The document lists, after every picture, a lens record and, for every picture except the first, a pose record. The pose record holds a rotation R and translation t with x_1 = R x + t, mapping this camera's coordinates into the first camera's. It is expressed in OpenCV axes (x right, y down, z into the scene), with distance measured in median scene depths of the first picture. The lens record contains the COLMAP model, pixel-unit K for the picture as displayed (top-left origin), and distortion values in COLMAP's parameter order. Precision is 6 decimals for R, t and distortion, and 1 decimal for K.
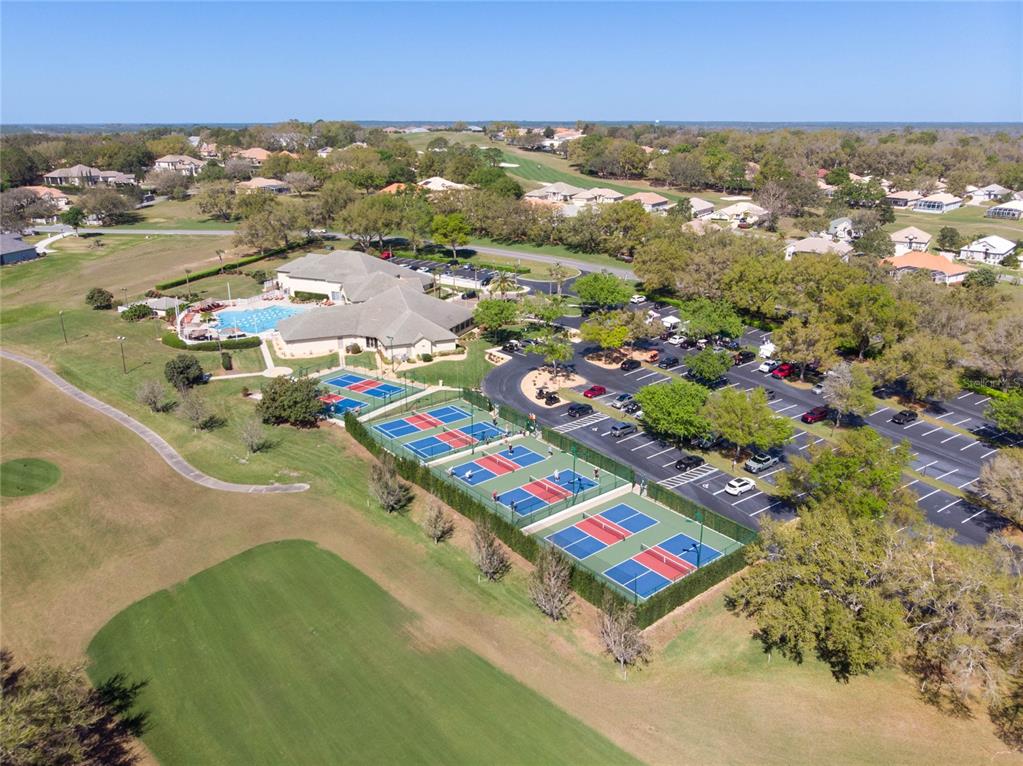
lens RADIAL K [[776.0, 0, 511.8], [0, 776.0, 384.9], [0, 0, 1]] dist [-0.010549, 0.013148]
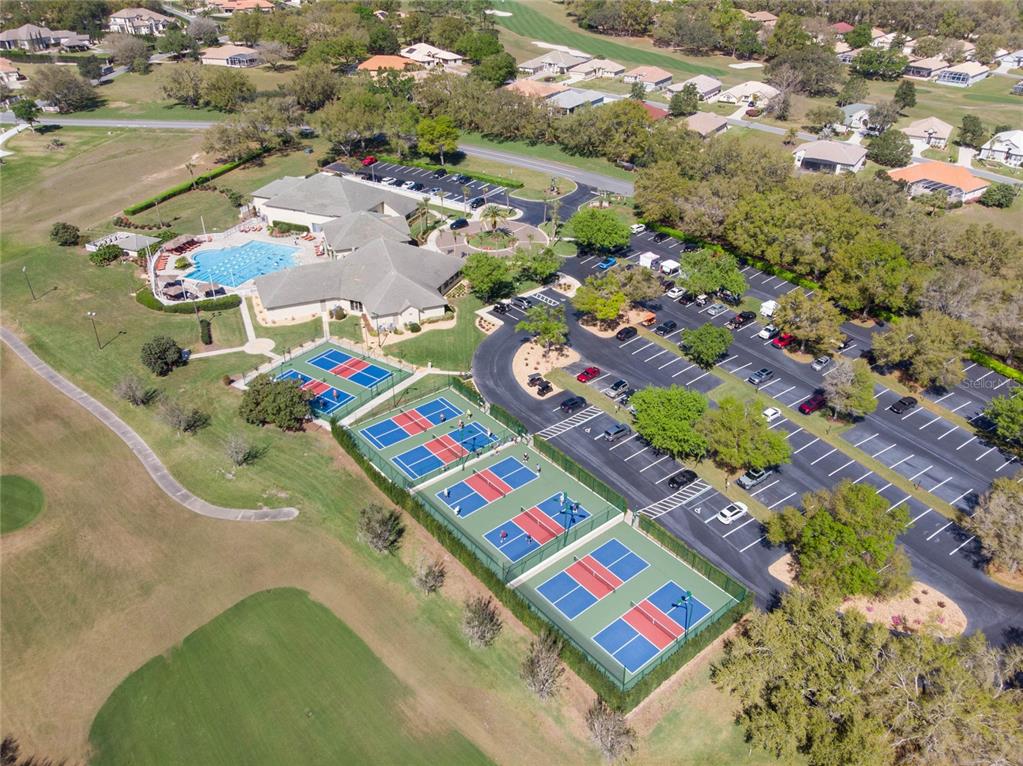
lens RADIAL K [[776.0, 0, 513.0], [0, 776.0, 384.7], [0, 0, 1]] dist [-0.010549, 0.013148]
pose [[0.999949, -0.002441, 0.009770, 0.002853], [0.000279, 0.976520, 0.215426, -0.180803], [-0.010067, -0.215413, 0.976471, 0.049315]]
